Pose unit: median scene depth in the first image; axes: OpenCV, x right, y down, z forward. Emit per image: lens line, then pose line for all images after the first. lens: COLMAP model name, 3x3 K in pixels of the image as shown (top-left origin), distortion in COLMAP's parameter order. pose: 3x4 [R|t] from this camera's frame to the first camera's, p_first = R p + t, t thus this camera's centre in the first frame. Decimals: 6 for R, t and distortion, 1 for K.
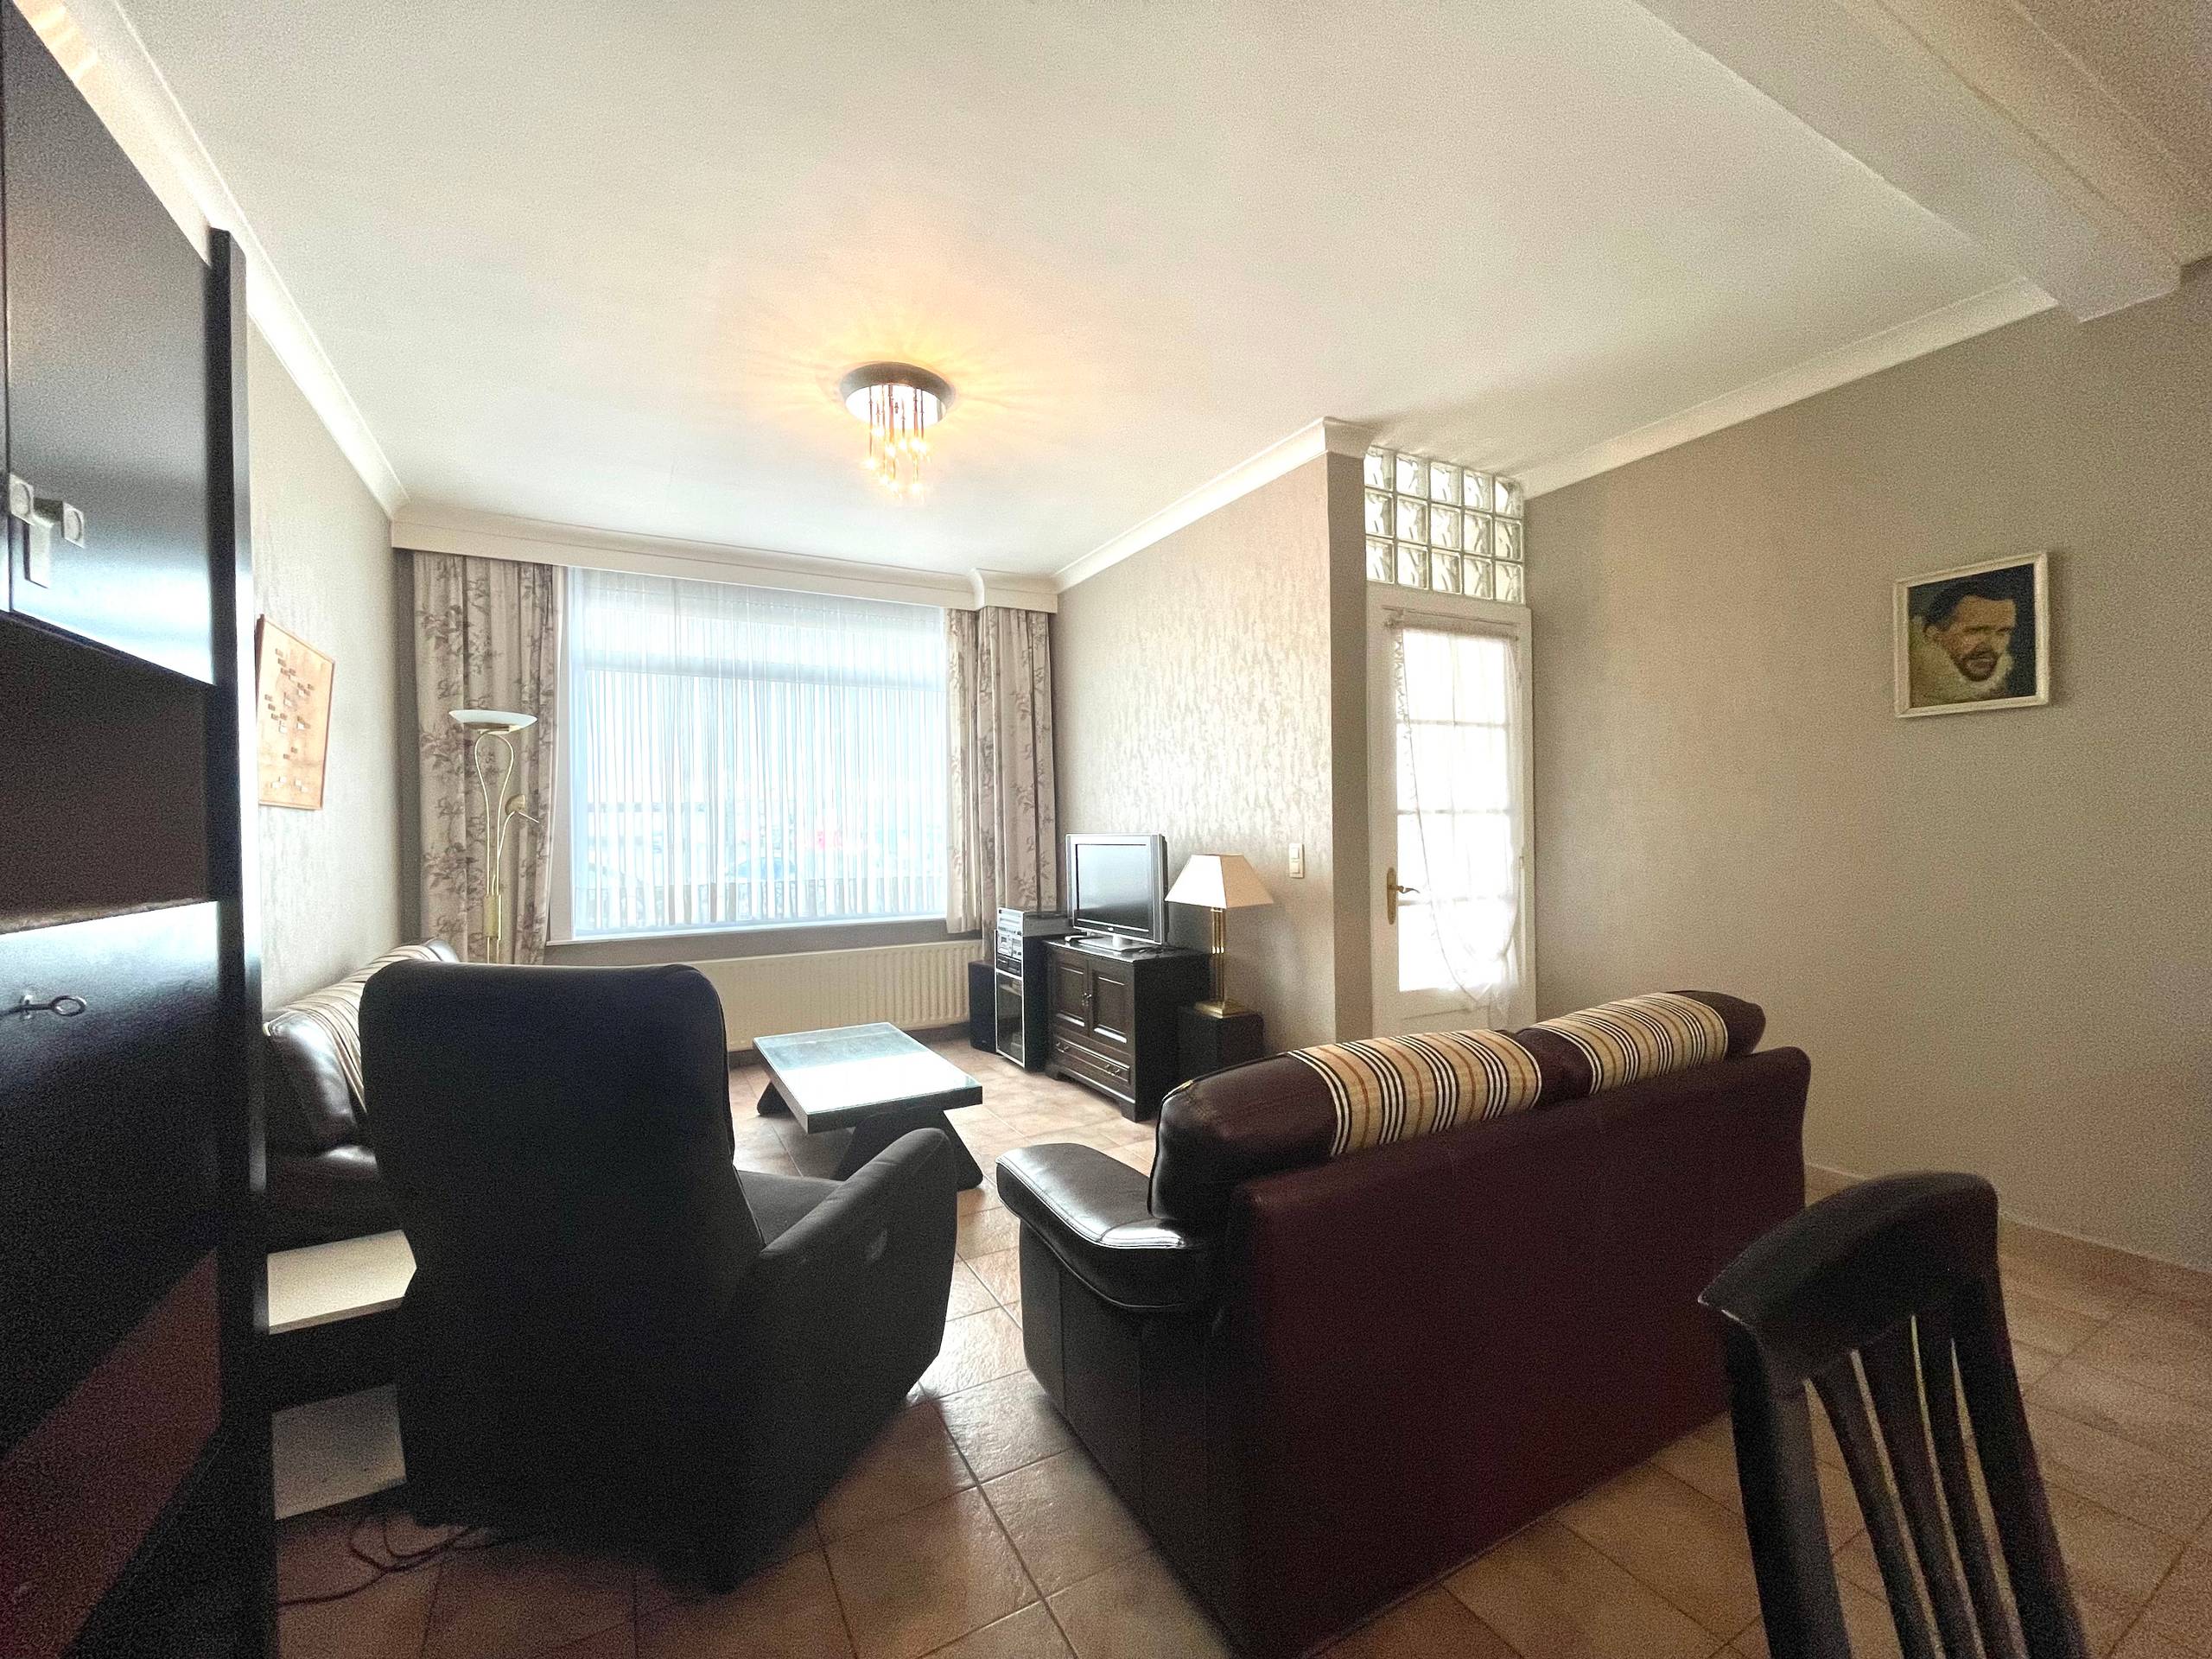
lens RADIAL K [[882.5, 0, 1106.0], [0, 882.5, 829.5], [0, 0, 1]] dist [-0.001538, -0.000066]
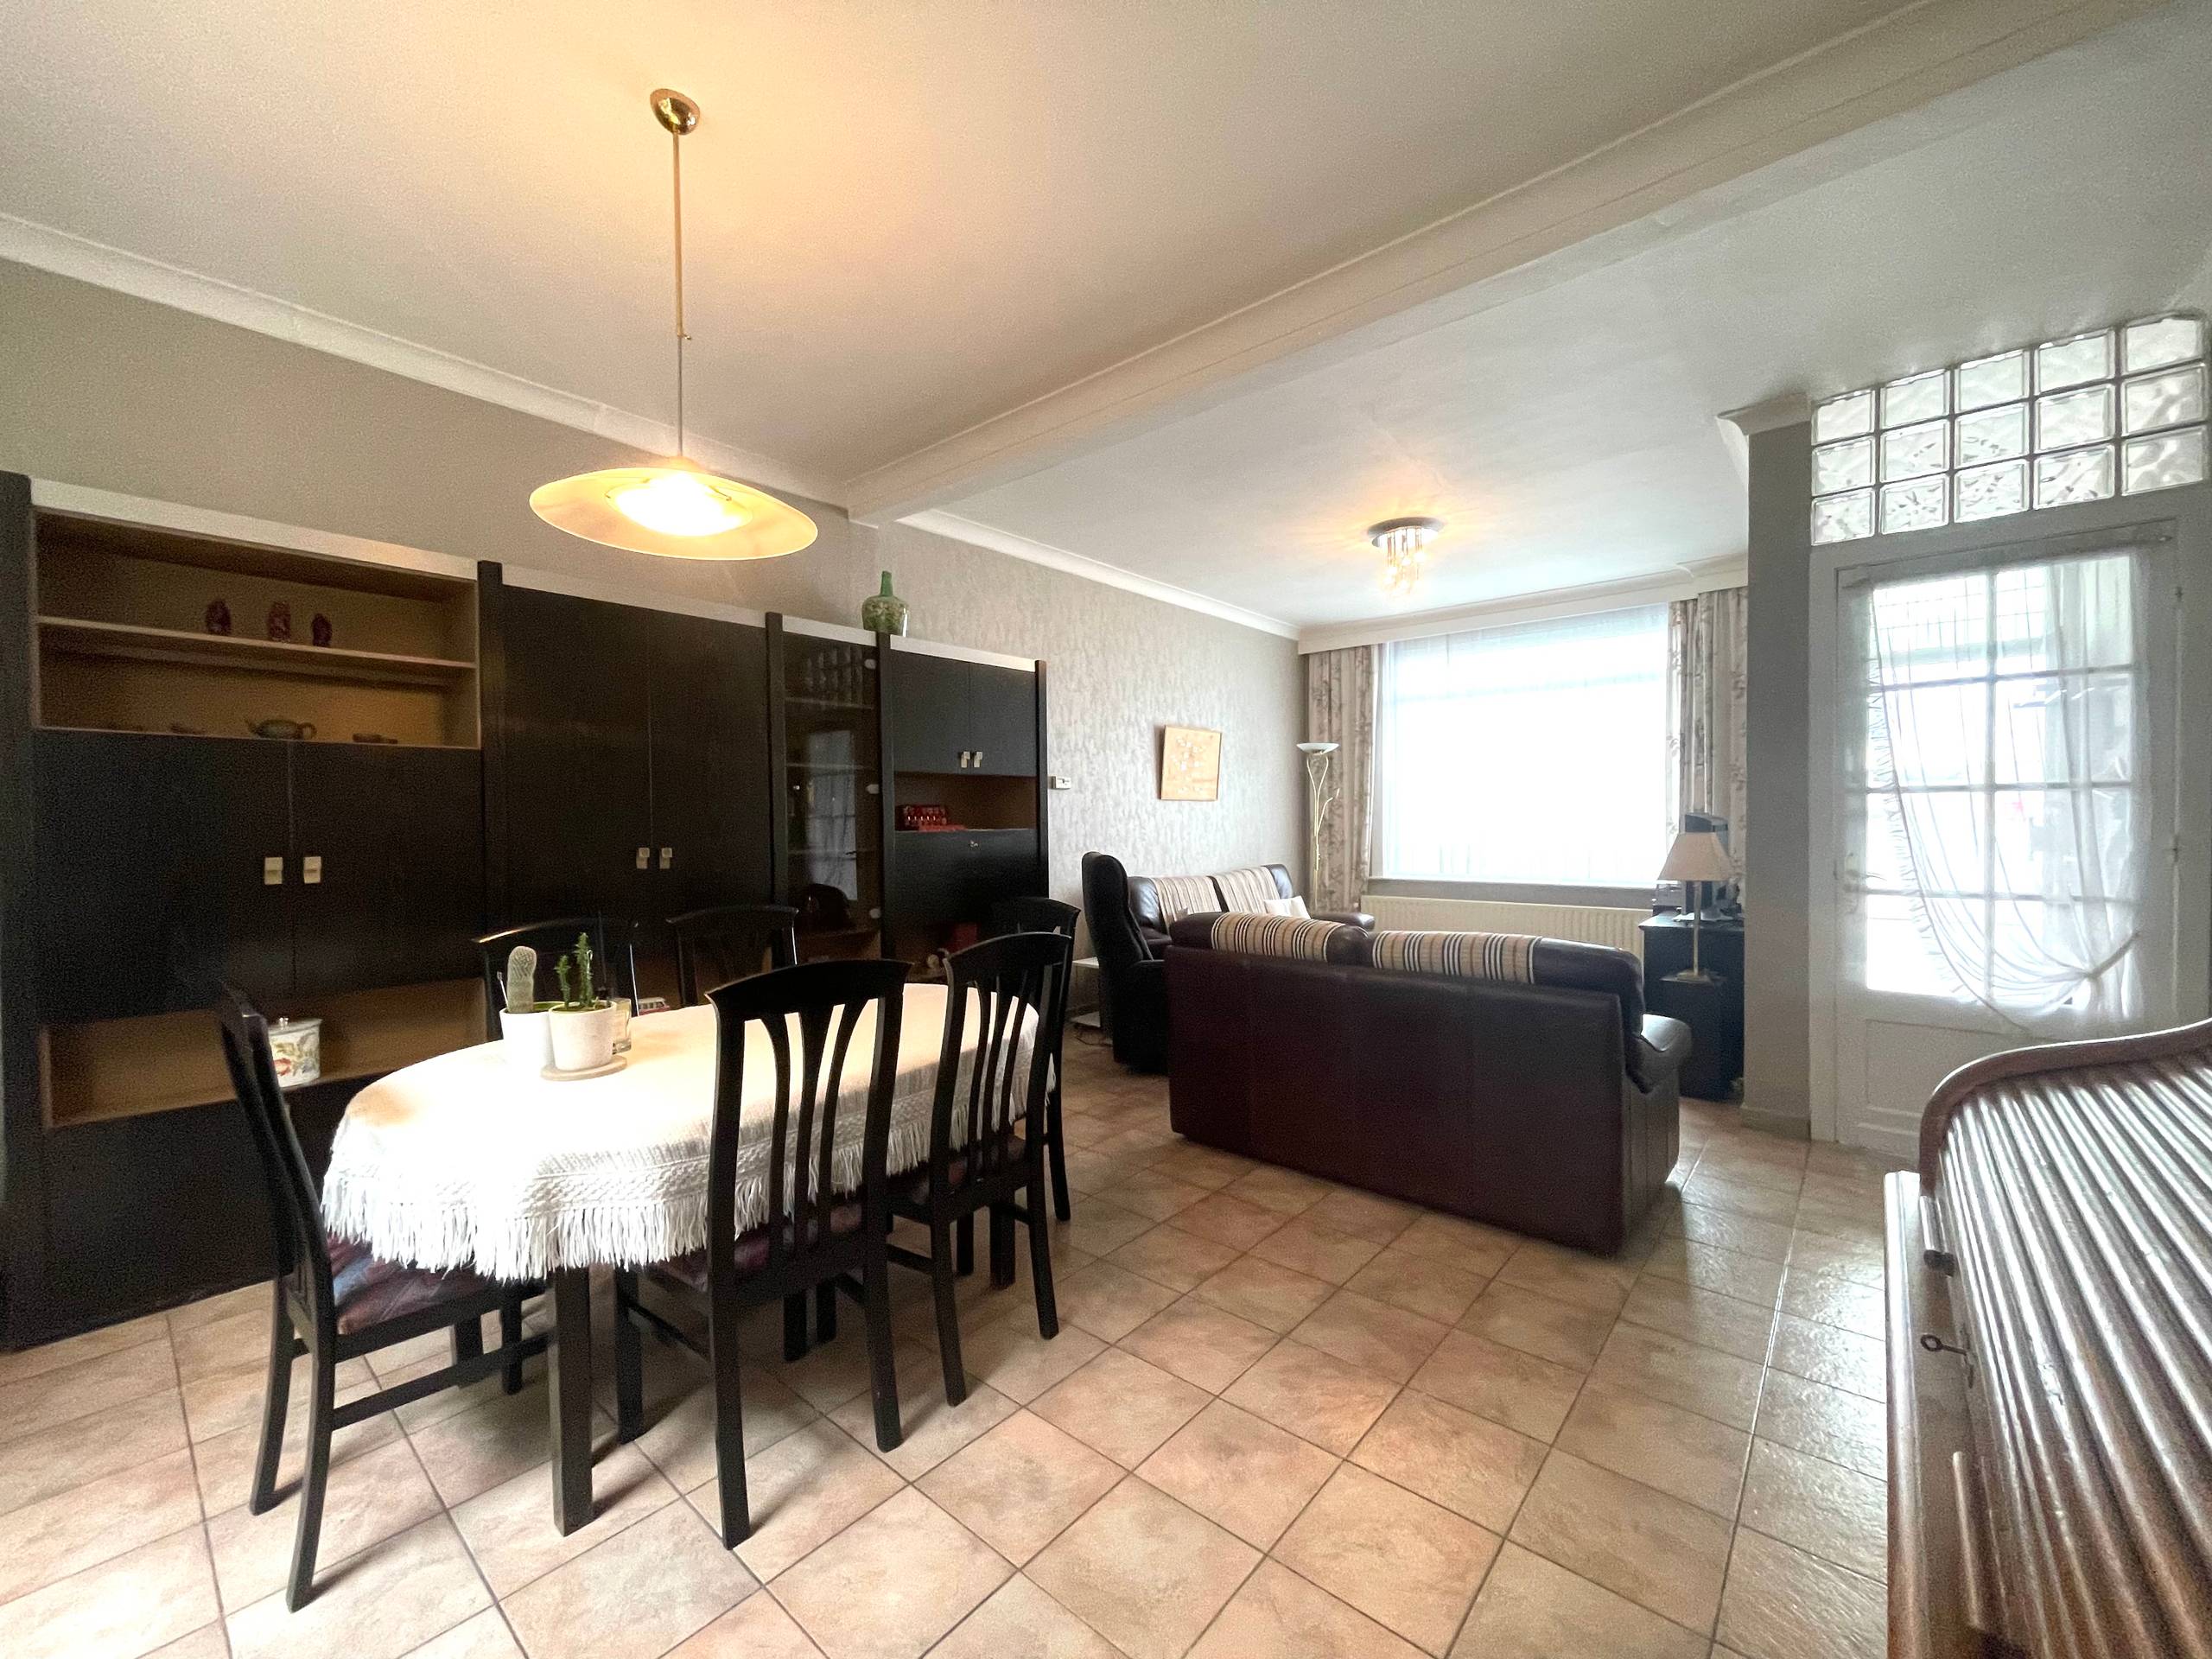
lens RADIAL K [[882.5, 0, 1106.0], [0, 882.5, 829.5], [0, 0, 1]] dist [-0.001538, -0.000066]
pose [[0.361581, 0.023577, -0.932043, 0.760118], [0.004012, 0.999632, 0.026843, -0.005485], [0.932332, -0.013445, 0.361353, -0.049562]]
